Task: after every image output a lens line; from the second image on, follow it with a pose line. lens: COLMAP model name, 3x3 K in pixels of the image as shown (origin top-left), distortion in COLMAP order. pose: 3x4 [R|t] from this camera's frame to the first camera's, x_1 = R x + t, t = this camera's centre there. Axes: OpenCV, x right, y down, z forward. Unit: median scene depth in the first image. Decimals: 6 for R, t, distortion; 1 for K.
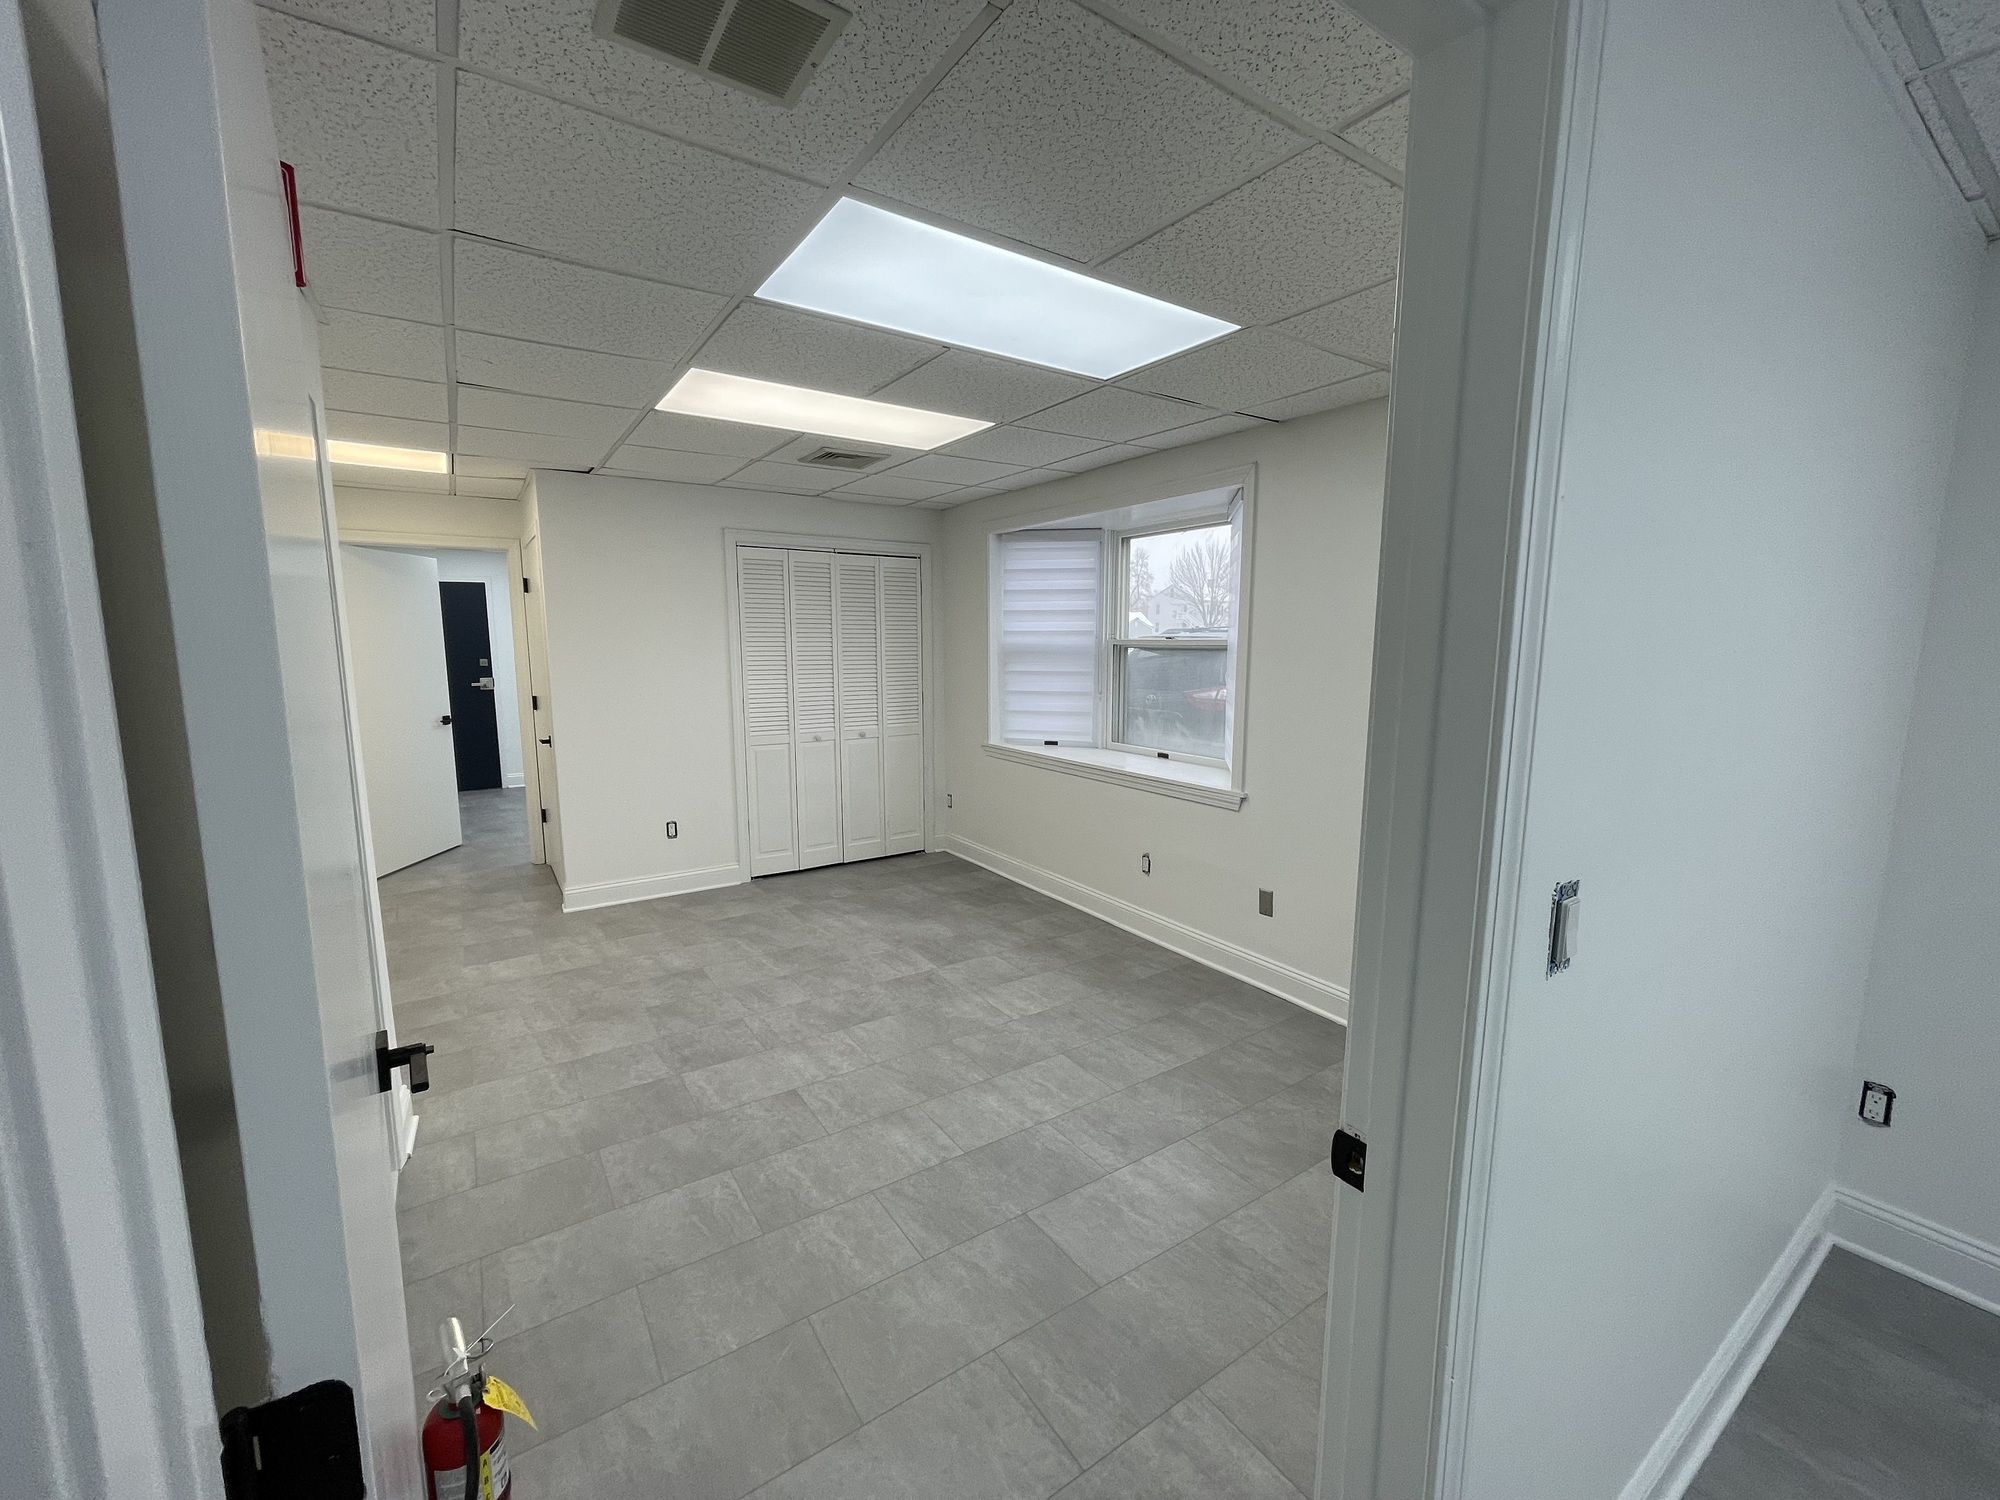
lens RADIAL K [[804.3, 0, 1009.2], [0, 804.3, 746.7], [0, 0, 1]] dist [-0.002007, 0.000775]
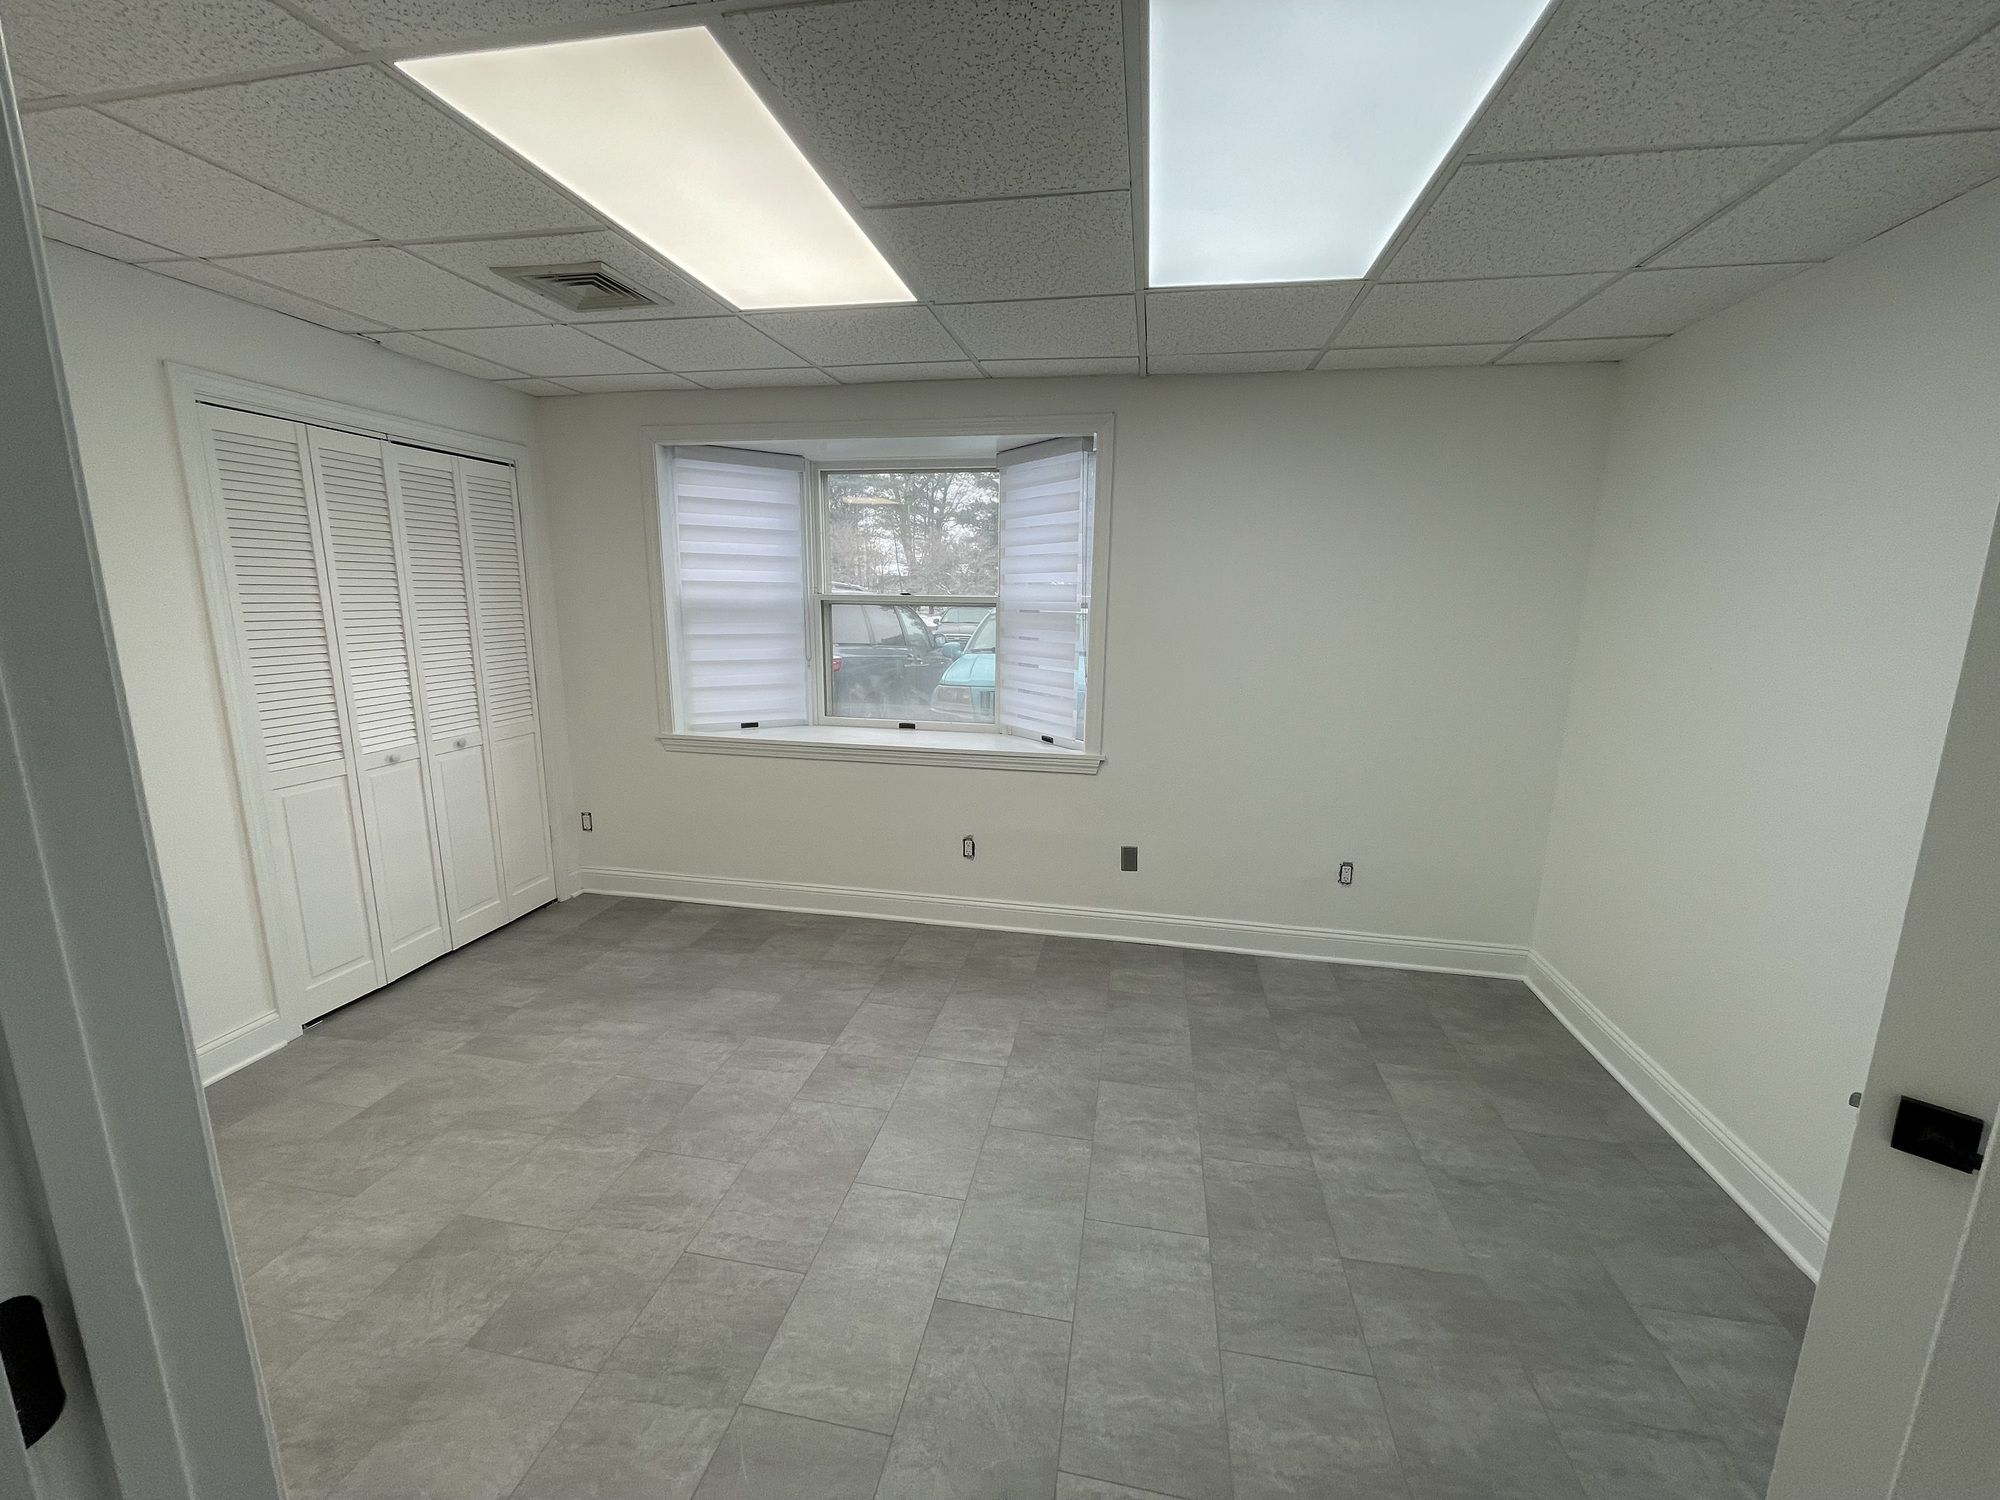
lens RADIAL K [[804.3, 0, 999.0], [0, 804.3, 740.6], [0, 0, 1]] dist [-0.002007, 0.000775]
pose [[0.706549, -0.120053, 0.697407, -0.400193], [0.081913, 0.992755, 0.087908, -0.047250], [-0.702908, -0.004985, 0.711264, 0.321104]]
